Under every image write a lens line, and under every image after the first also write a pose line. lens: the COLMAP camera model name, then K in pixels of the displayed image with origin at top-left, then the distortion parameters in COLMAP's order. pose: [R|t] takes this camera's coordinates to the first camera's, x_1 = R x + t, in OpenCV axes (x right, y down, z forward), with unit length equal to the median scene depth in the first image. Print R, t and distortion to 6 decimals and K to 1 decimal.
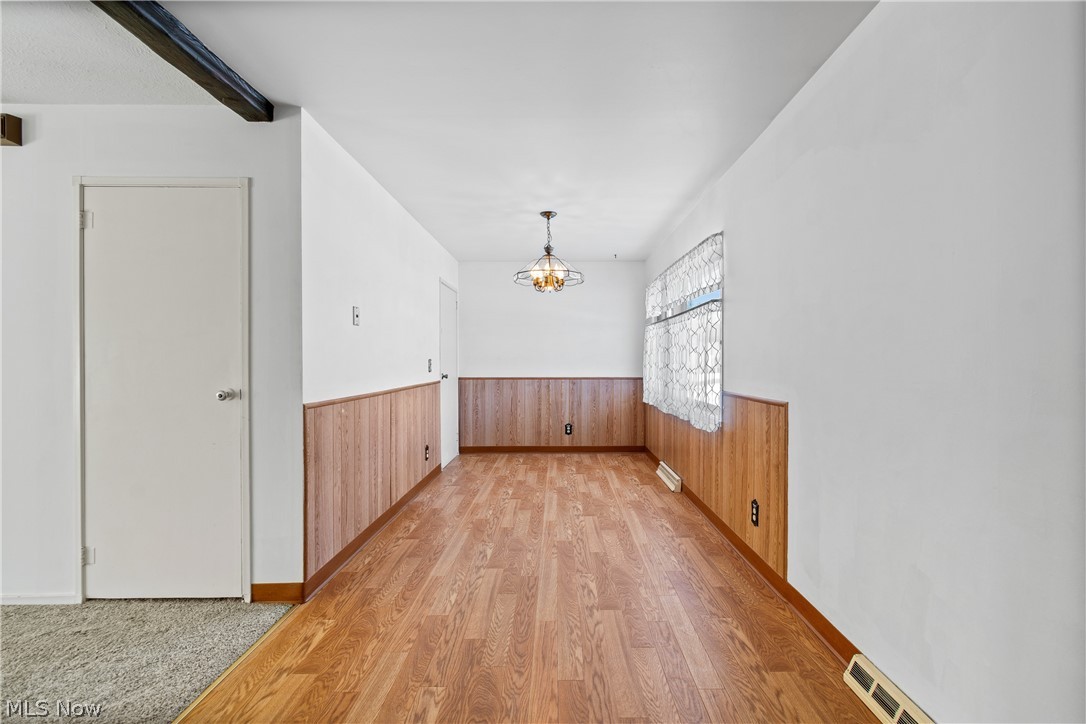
lens RADIAL K [[477.6, 0, 550.7], [0, 477.6, 362.3], [0, 0, 1]] dist [-0.004670, -0.000216]
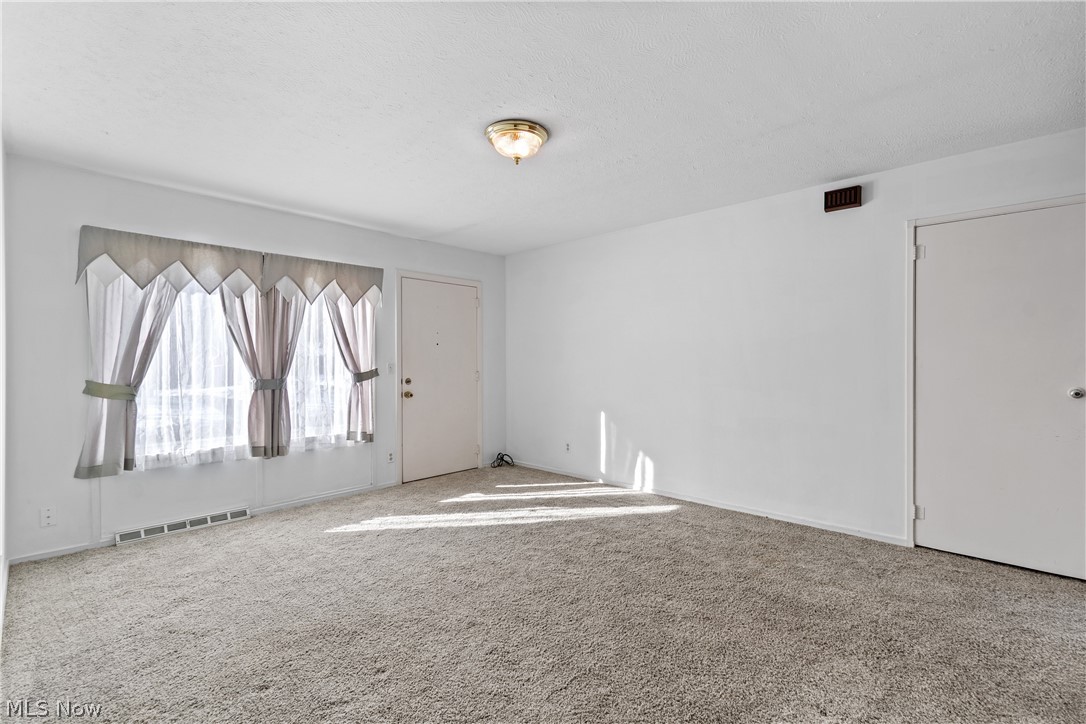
lens RADIAL K [[477.6, 0, 551.7], [0, 477.6, 362.5], [0, 0, 1]] dist [-0.004670, -0.000216]
pose [[0.726051, 0.008002, -0.687594, -0.809612], [-0.010685, 0.999943, 0.000354, 0.009883], [0.687558, 0.007090, 0.726095, -0.629033]]
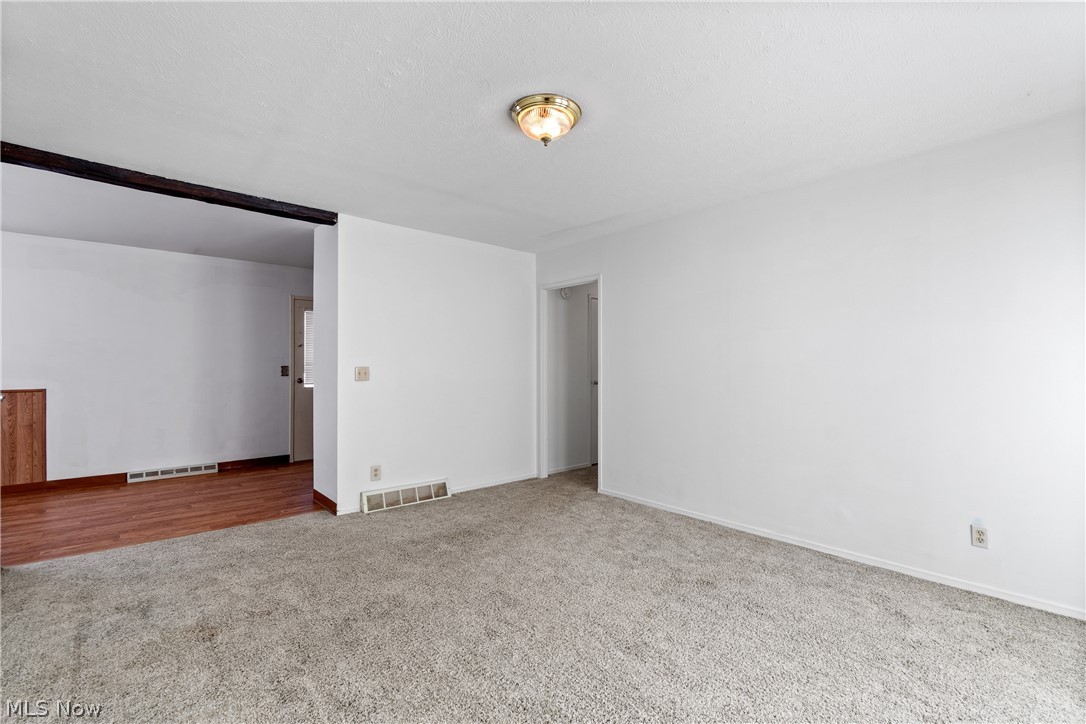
lens RADIAL K [[477.6, 0, 550.8], [0, 477.6, 365.1], [0, 0, 1]] dist [-0.004670, -0.000216]
pose [[-0.670187, 0.009484, 0.742131, -2.383488], [0.012436, 0.999921, -0.001549, 0.014500], [-0.742088, 0.008191, -0.670253, 0.786945]]
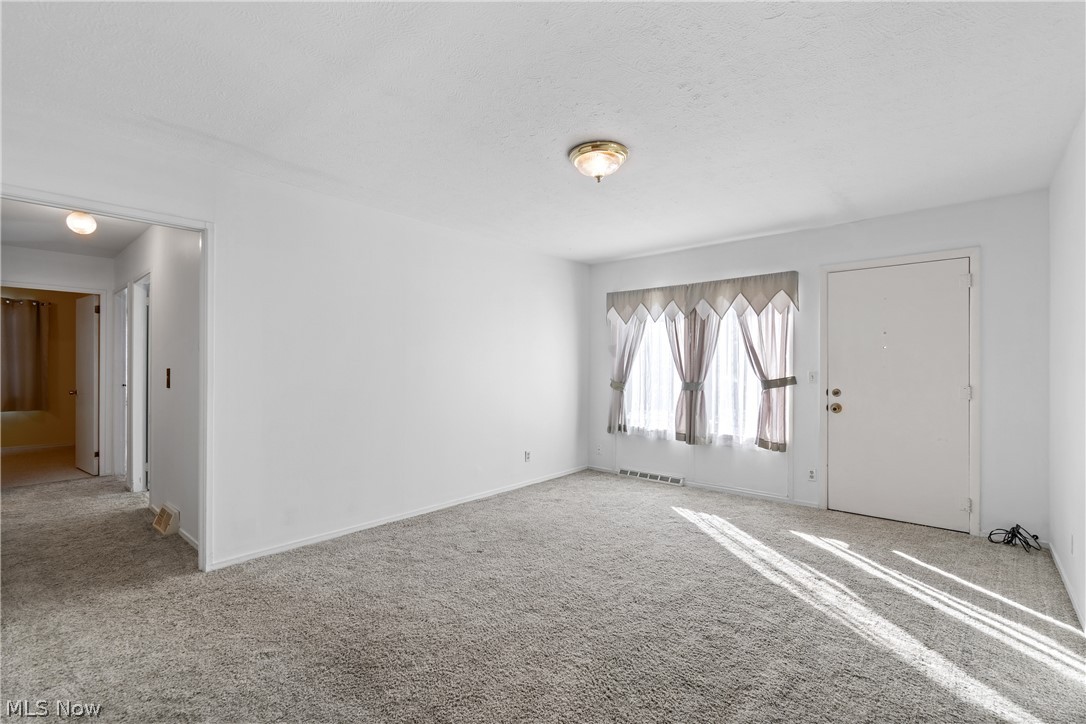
lens RADIAL K [[477.6, 0, 553.4], [0, 477.6, 362.6], [0, 0, 1]] dist [-0.004670, -0.000216]
pose [[-0.655247, 0.001657, -0.755412, -0.660085], [-0.003961, 0.999976, 0.005629, -0.018334], [0.755404, 0.006680, -0.655225, 0.822881]]
